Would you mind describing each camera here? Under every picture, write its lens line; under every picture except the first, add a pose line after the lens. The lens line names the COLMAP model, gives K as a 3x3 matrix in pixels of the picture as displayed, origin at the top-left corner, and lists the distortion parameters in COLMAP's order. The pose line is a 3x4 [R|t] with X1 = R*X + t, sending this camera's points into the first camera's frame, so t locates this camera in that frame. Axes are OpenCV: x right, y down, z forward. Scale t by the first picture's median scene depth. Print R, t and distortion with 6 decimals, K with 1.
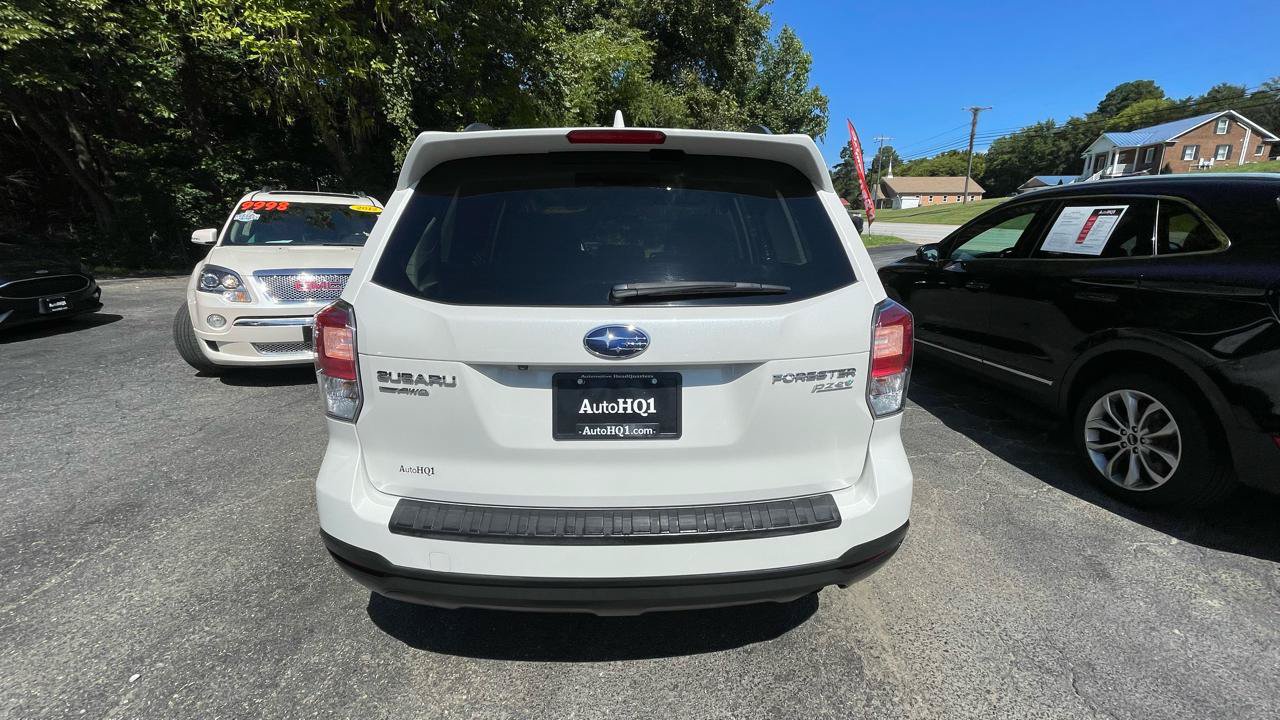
lens RADIAL K [[518.2, 0, 642.3], [0, 518.2, 358.2], [0, 0, 1]] dist [0.005188, 0.000536]
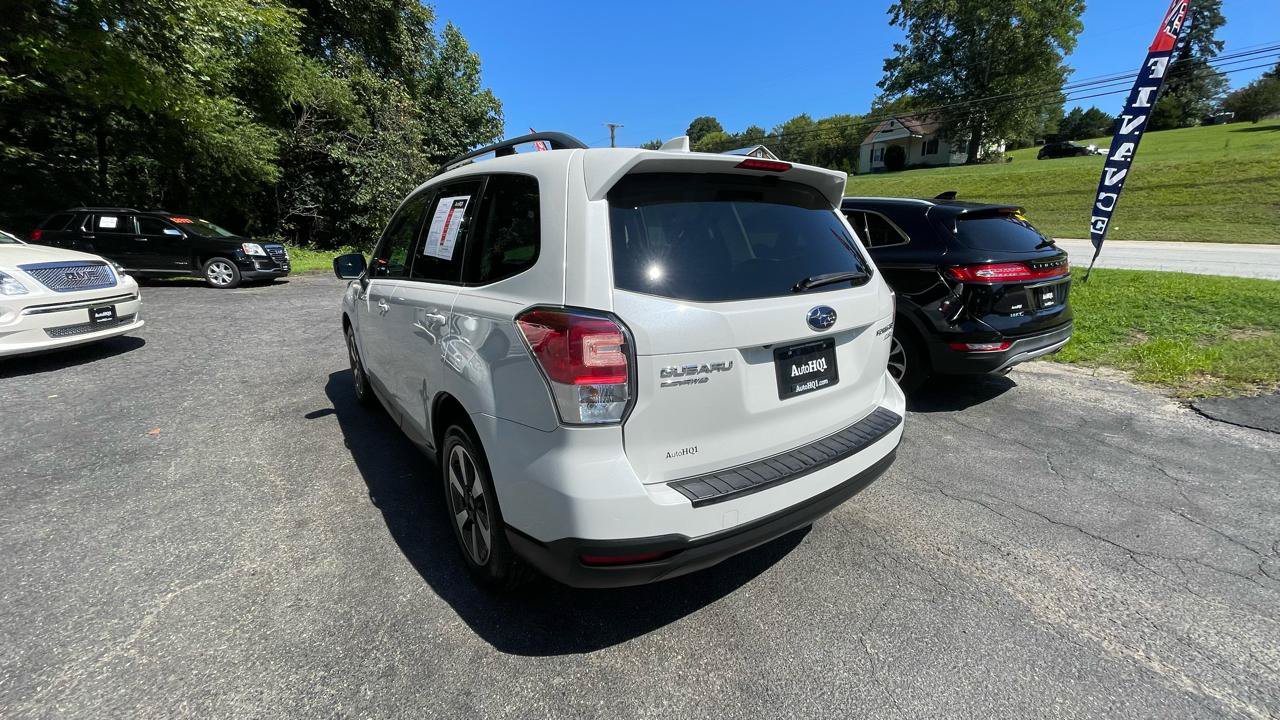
lens RADIAL K [[516.7, 0, 632.6], [0, 516.7, 365.2], [0, 0, 1]] dist [-0.001189, -0.000385]
pose [[0.829619, -0.148555, 0.538204, -0.149173], [0.140088, 0.988502, 0.056905, -0.006954], [-0.540470, 0.028187, 0.840891, 0.014713]]
